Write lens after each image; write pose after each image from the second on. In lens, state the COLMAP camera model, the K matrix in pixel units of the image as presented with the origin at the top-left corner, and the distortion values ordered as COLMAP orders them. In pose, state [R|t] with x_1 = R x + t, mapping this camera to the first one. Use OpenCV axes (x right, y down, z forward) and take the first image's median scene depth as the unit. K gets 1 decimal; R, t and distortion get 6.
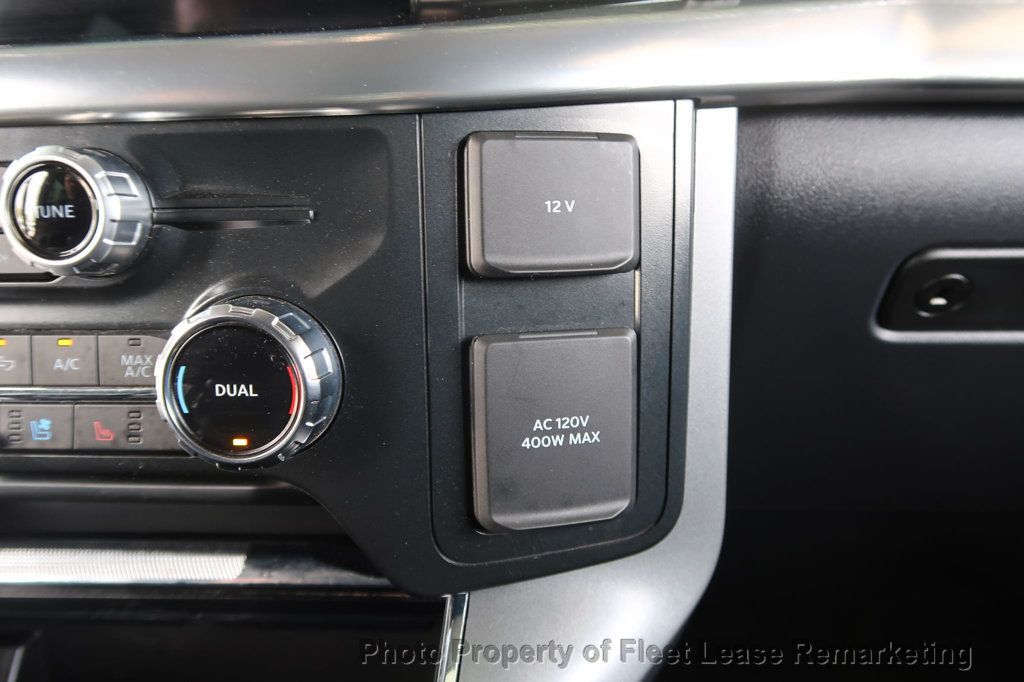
lens RADIAL K [[651.8, 0, 507.8], [0, 651.8, 337.8], [0, 0, 1]] dist [-0.010517, 0.000393]
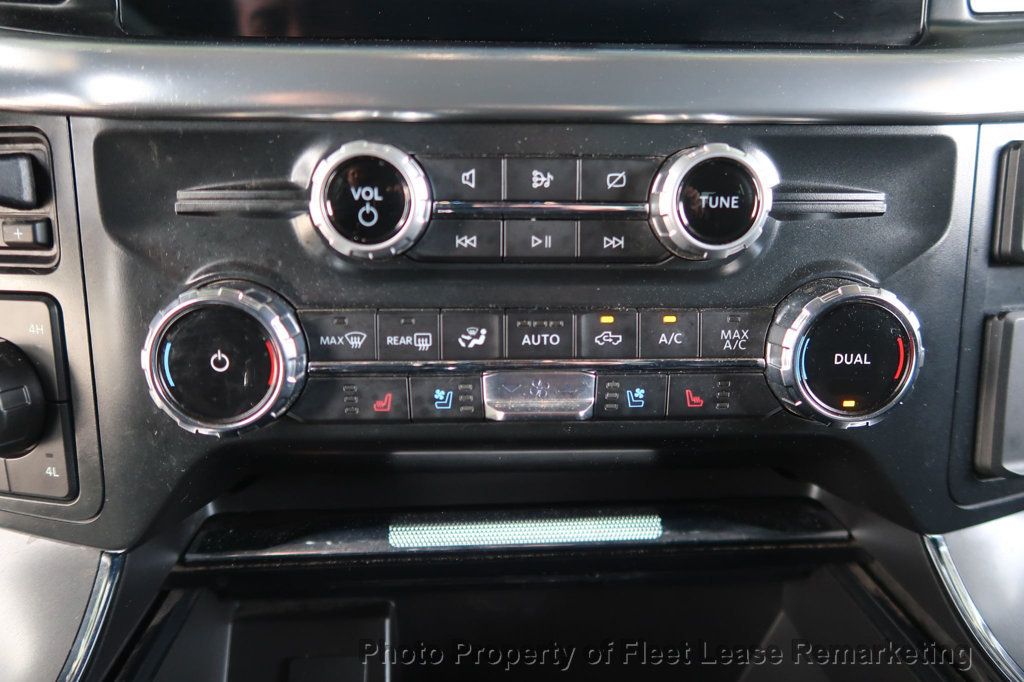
lens RADIAL K [[714.8, 0, 504.5], [0, 714.8, 343.6], [0, 0, 1]] dist [-0.020581, 0.001829]
pose [[0.992959, -0.008682, 0.118142, -1.110341], [0.003872, 0.999157, 0.040878, -0.001251], [-0.118397, -0.040132, 0.992155, -0.175965]]
